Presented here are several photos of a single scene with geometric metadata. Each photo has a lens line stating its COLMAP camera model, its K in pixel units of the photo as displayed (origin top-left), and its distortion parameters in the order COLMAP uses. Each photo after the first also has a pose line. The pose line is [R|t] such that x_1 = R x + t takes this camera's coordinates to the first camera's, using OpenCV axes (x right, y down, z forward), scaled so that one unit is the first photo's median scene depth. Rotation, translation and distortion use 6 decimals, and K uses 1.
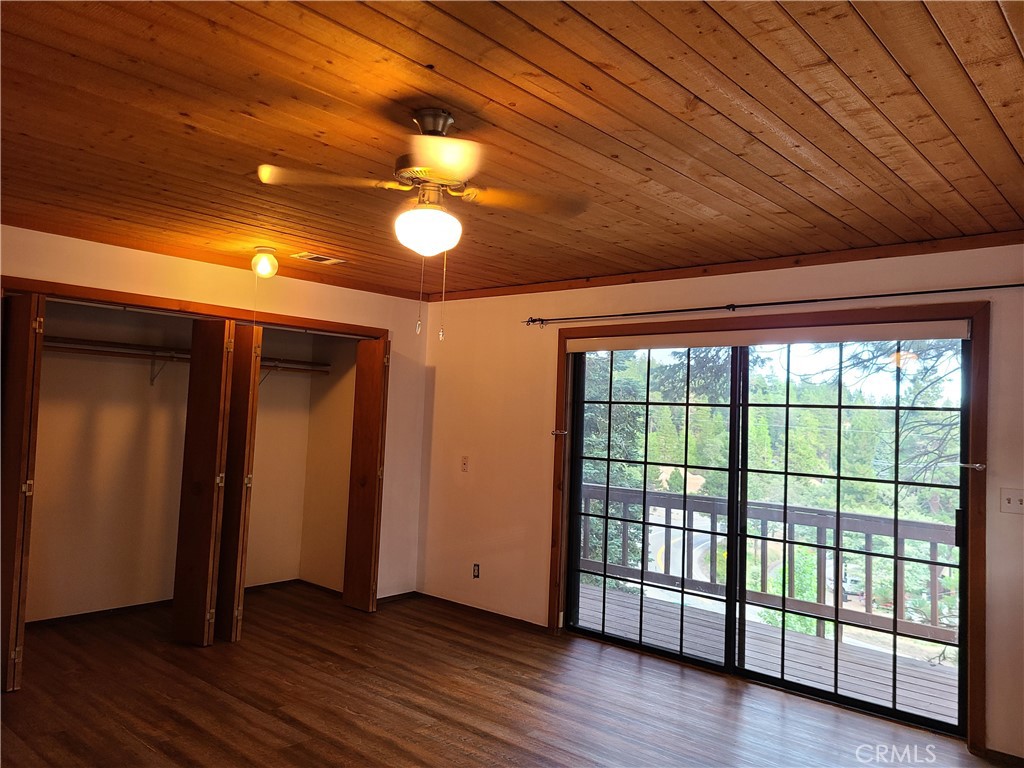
lens RADIAL K [[768.0, 0, 509.4], [0, 768.0, 379.6], [0, 0, 1]] dist [0.013566, 0.002809]
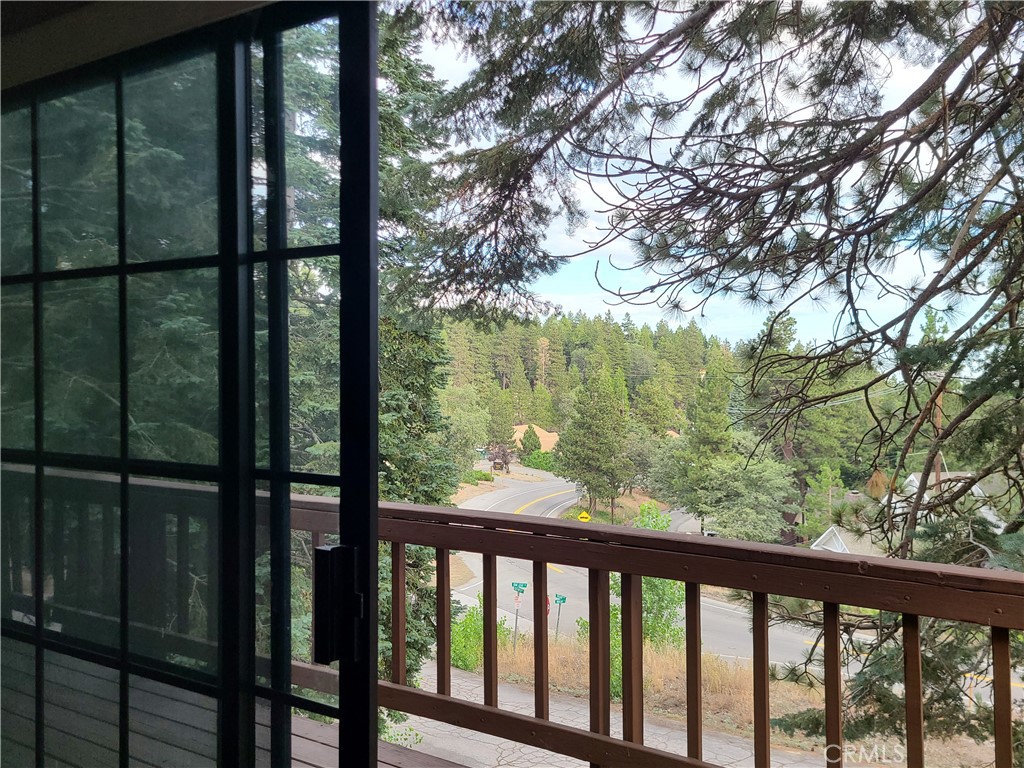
lens RADIAL K [[768.0, 0, 513.7], [0, 768.0, 385.6], [0, 0, 1]] dist [0.013566, 0.002809]
pose [[0.985493, -0.040215, 0.164882, 0.055968], [0.030519, 0.997676, 0.060927, 0.010964], [-0.166949, -0.055011, 0.984430, 0.111320]]
